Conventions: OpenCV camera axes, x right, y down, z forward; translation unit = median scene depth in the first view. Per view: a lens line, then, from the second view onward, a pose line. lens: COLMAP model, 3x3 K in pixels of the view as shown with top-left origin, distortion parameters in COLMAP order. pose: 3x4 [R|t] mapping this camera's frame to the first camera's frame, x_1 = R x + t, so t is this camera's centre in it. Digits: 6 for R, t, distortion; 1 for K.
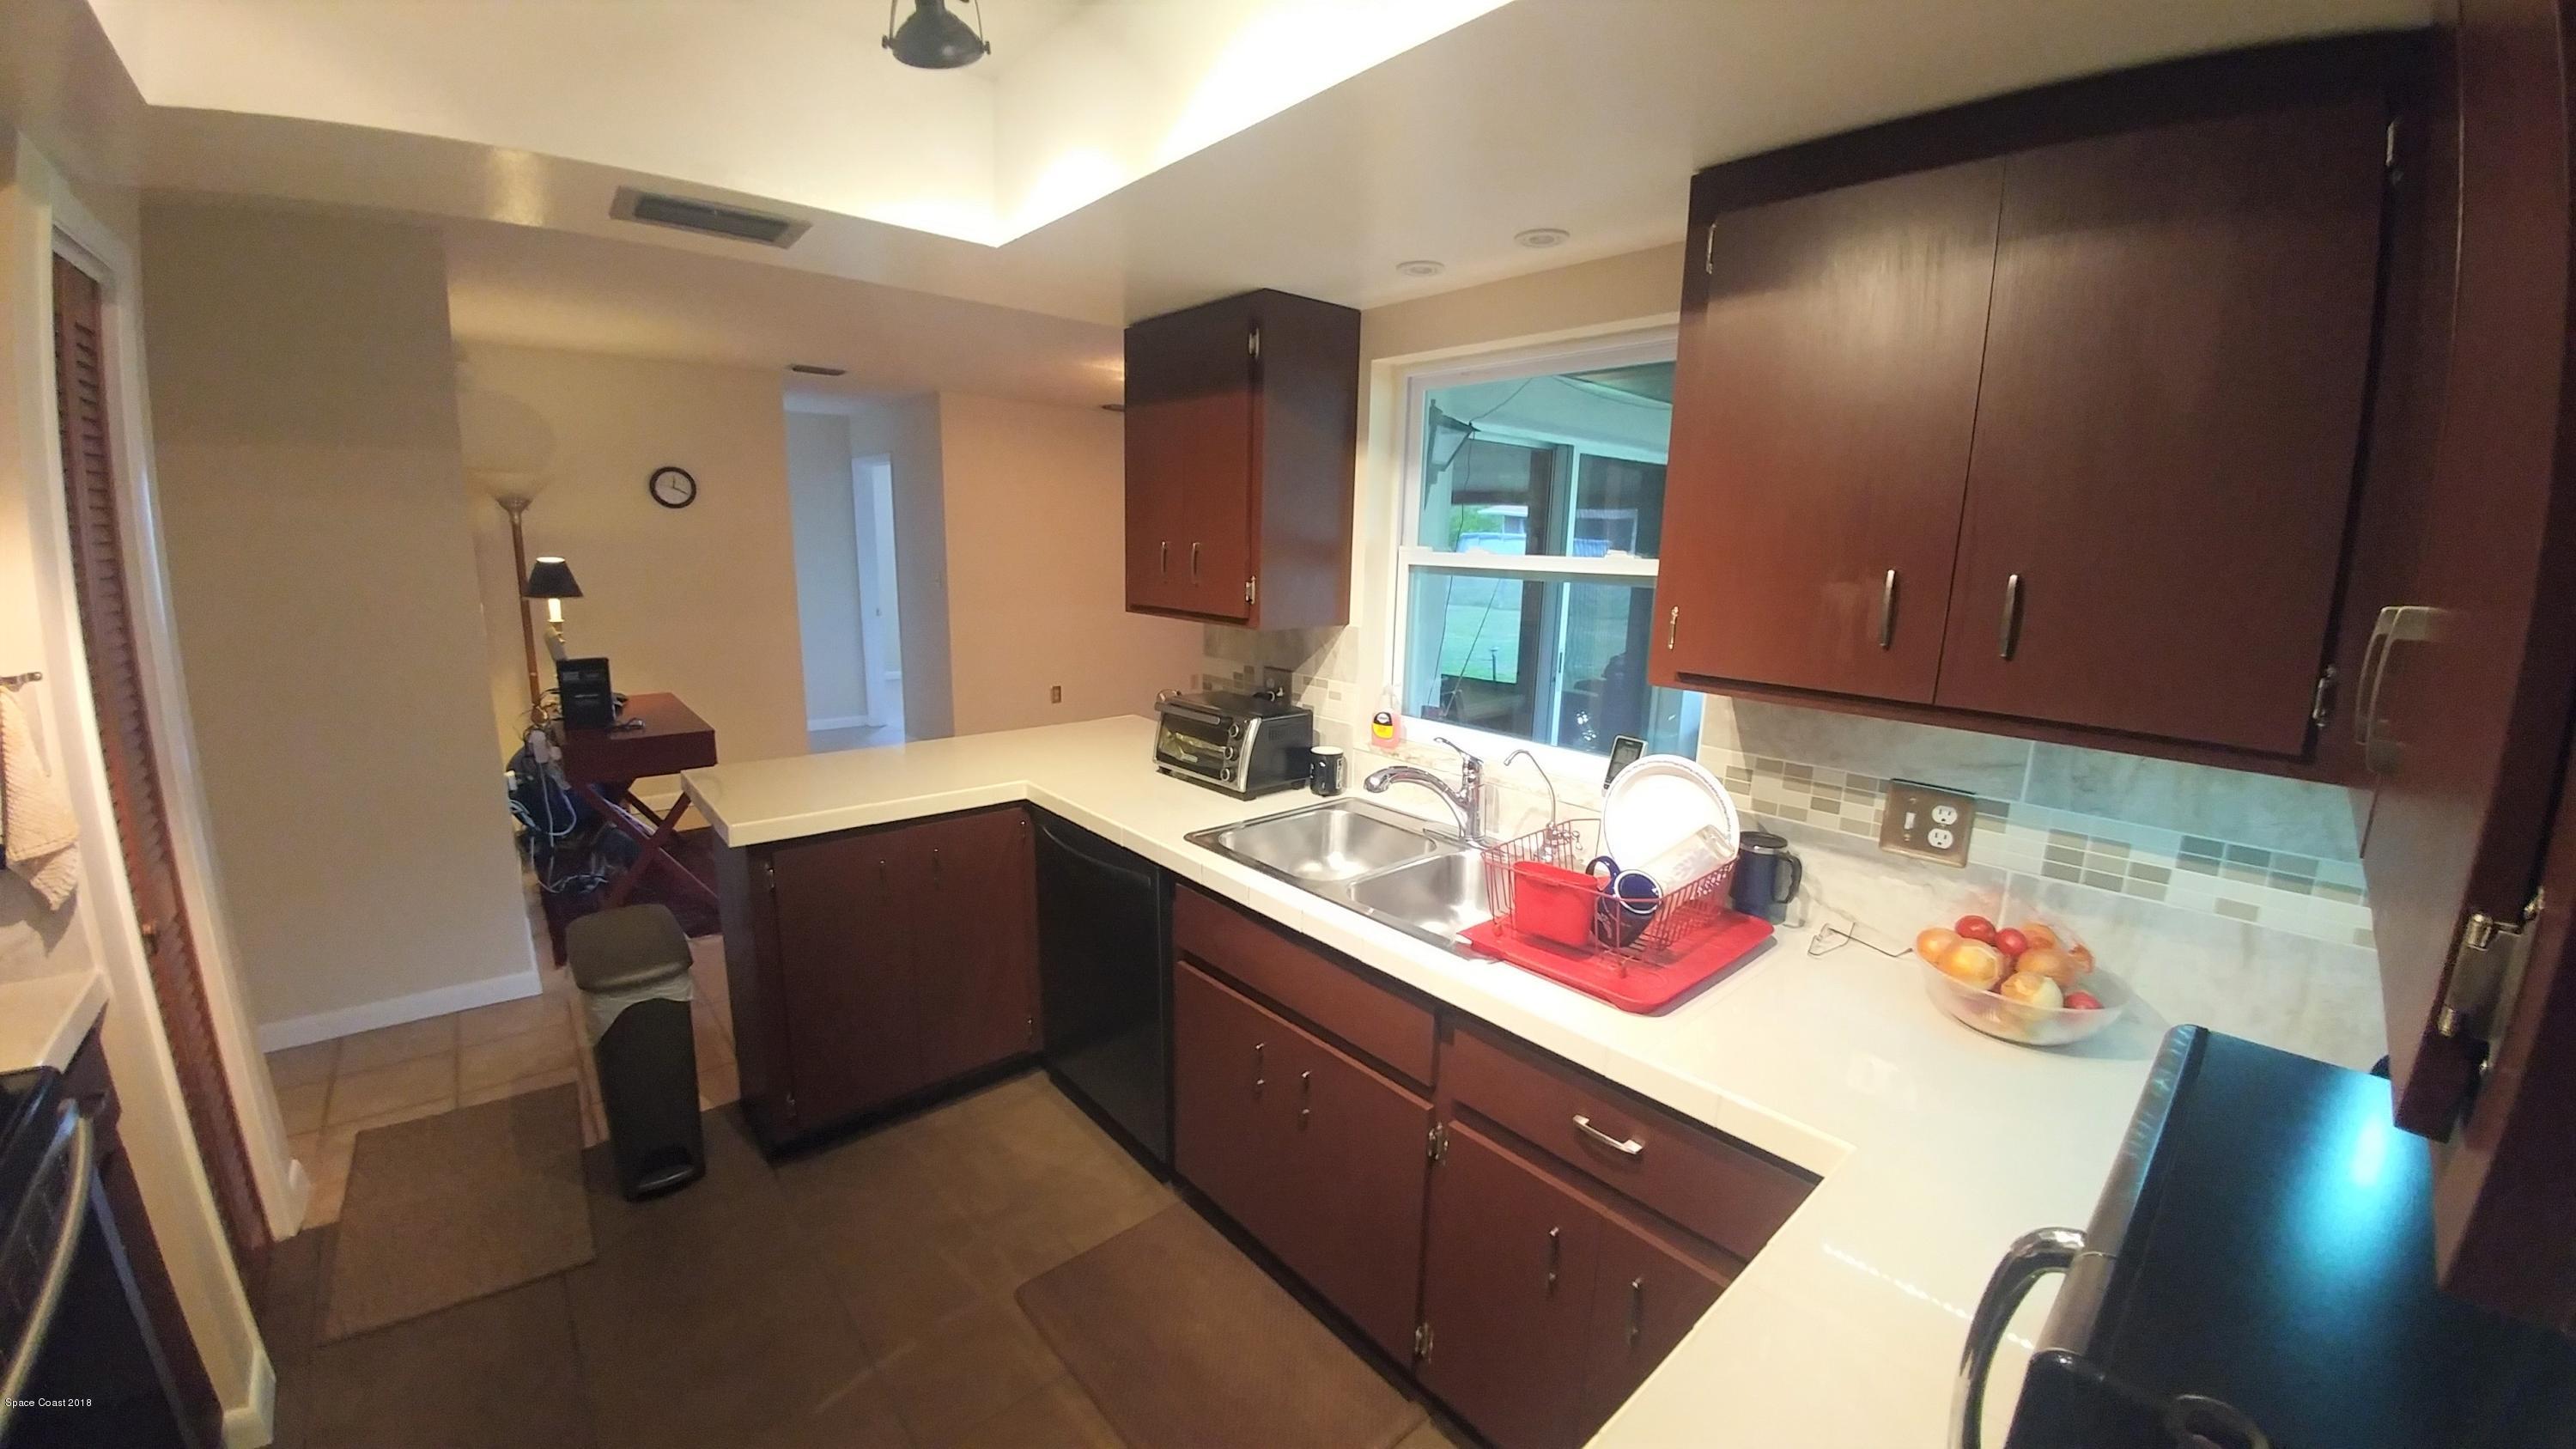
lens RADIAL K [[1000.5, 0, 1278.9], [0, 1000.5, 718.8], [0, 0, 1]] dist [-0.000288, -0.000002]
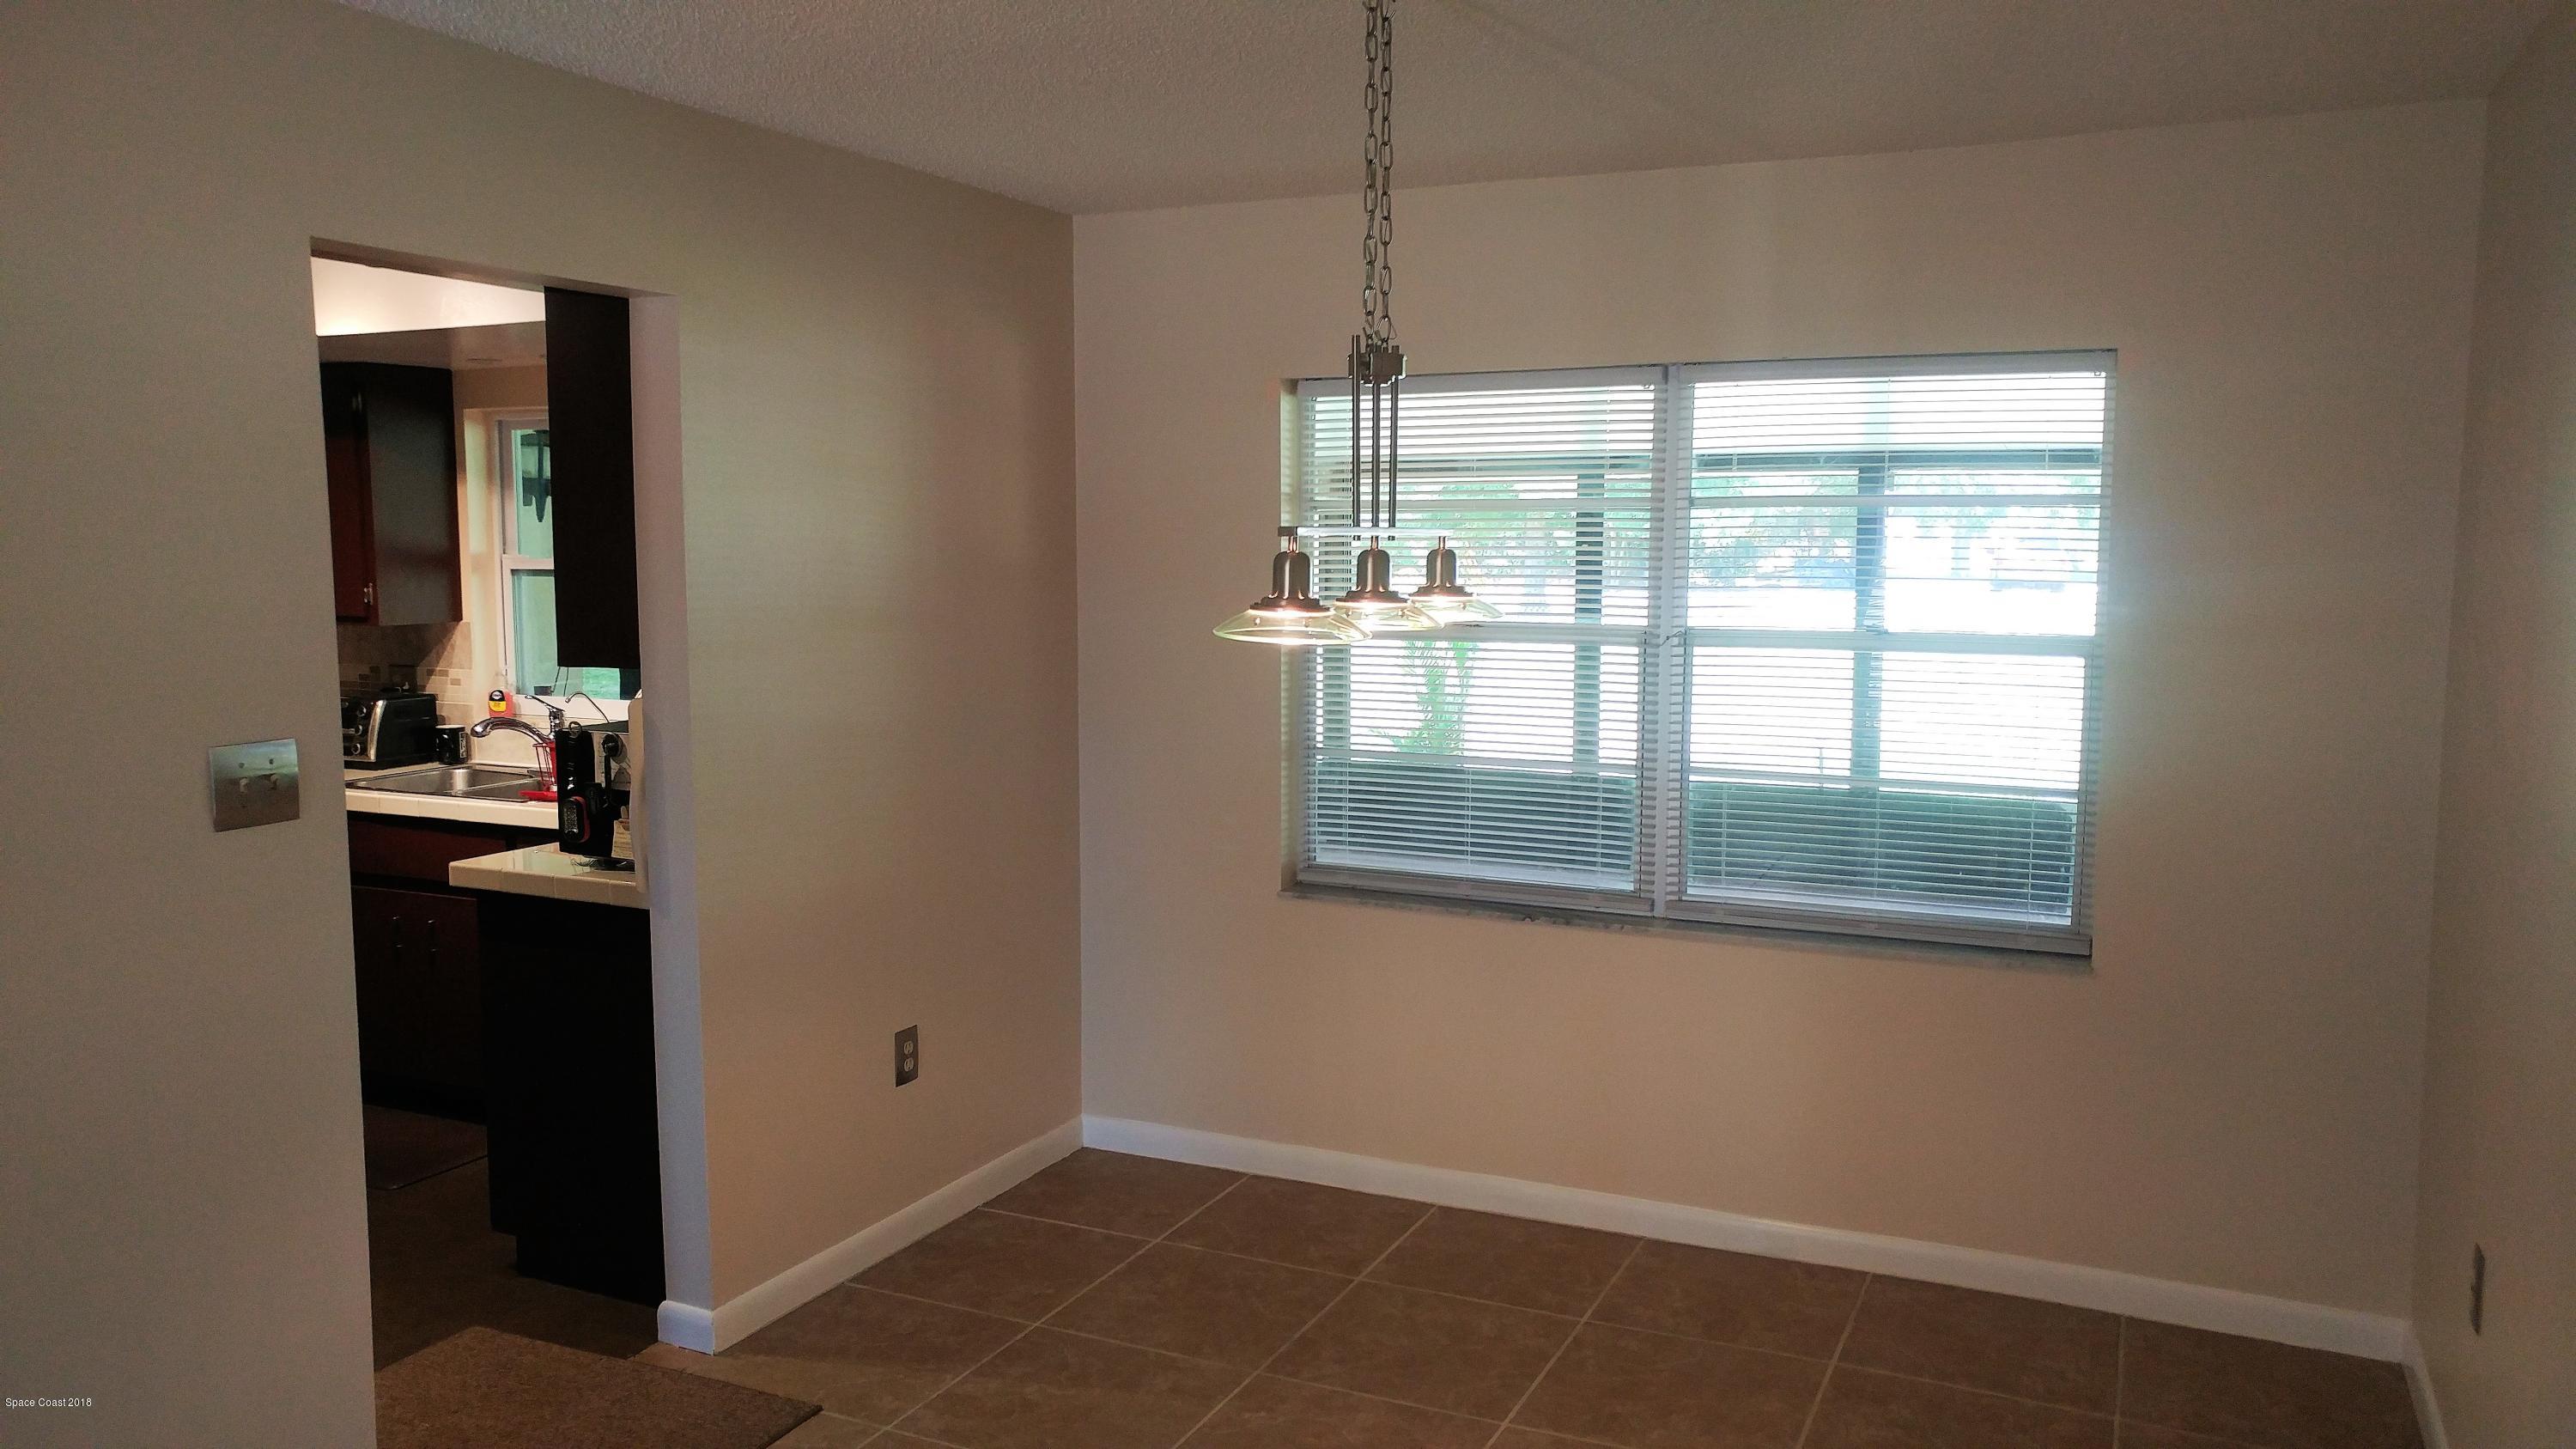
lens RADIAL K [[1913.6, 0, 1282.8], [0, 1913.6, 732.6], [0, 0, 1]] dist [-0.000359, 0.000859]
pose [[0.918259, -0.067472, 0.390189, 0.069335], [0.092814, 0.994600, -0.046438, 0.237362], [-0.384949, 0.078858, 0.919563, -1.477517]]
